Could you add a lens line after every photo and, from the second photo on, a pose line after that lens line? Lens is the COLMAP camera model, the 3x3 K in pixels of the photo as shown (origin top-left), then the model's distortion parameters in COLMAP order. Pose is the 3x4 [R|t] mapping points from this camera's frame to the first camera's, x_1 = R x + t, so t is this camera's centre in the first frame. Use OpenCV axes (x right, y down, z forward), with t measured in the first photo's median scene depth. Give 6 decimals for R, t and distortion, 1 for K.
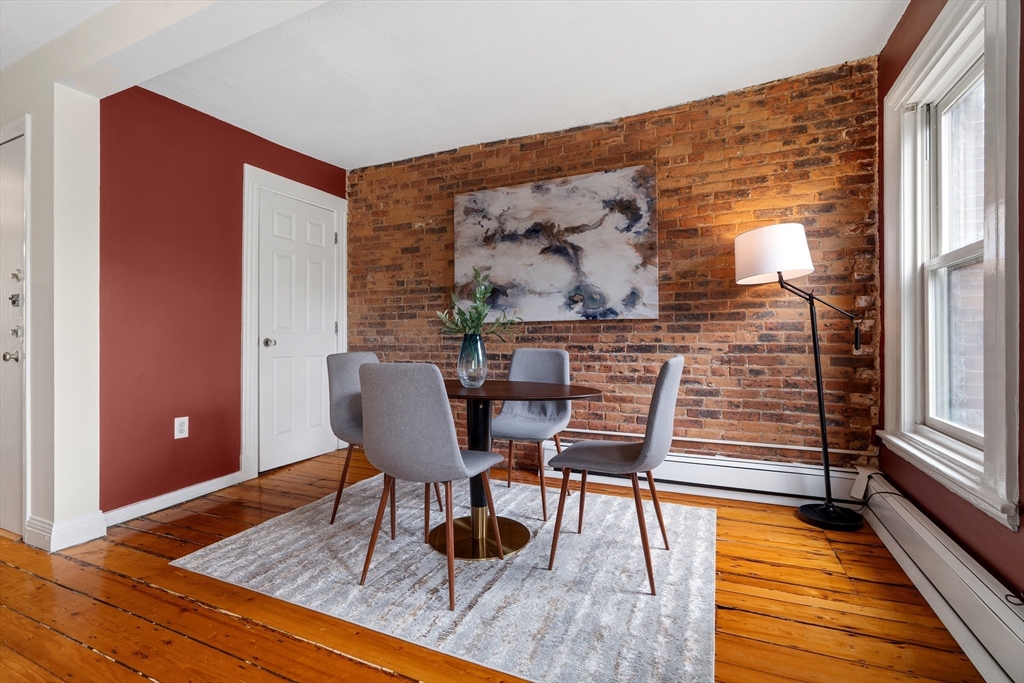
lens RADIAL K [[465.3, 0, 512.0], [0, 465.3, 341.5], [0, 0, 1]] dist [-0.000955, -0.000090]
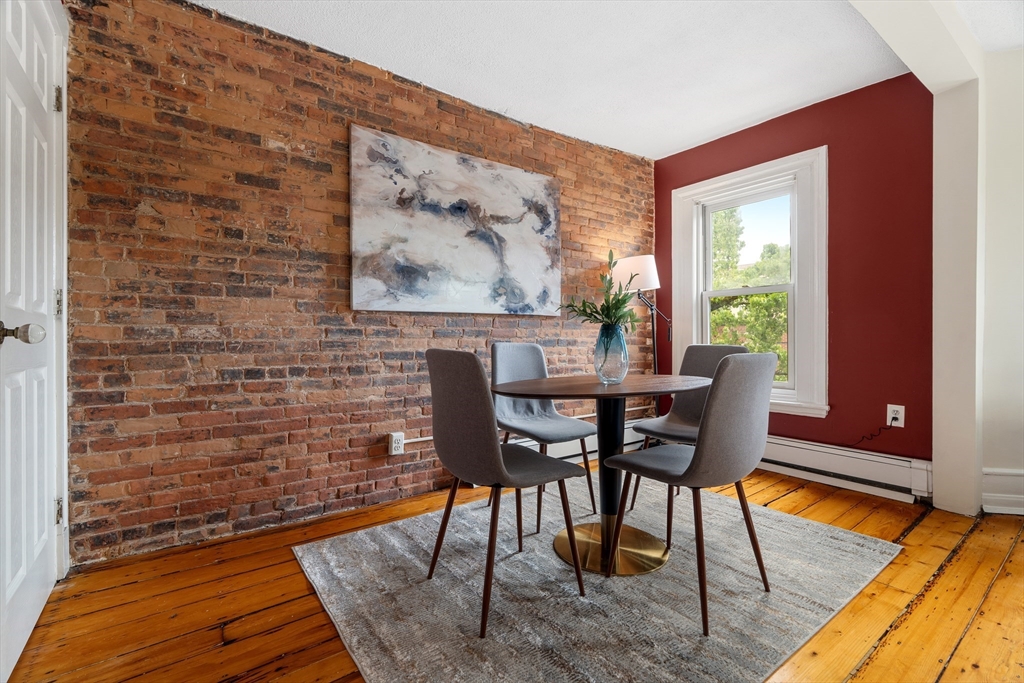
lens RADIAL K [[459.1, 0, 509.3], [0, 459.1, 337.8], [0, 0, 1]] dist [-0.010991, 0.005932]
pose [[0.492114, 0.000913, 0.870530, -0.667103], [0.001484, 0.999997, -0.001888, 0.005407], [-0.870530, 0.002221, 0.492111, 0.511884]]
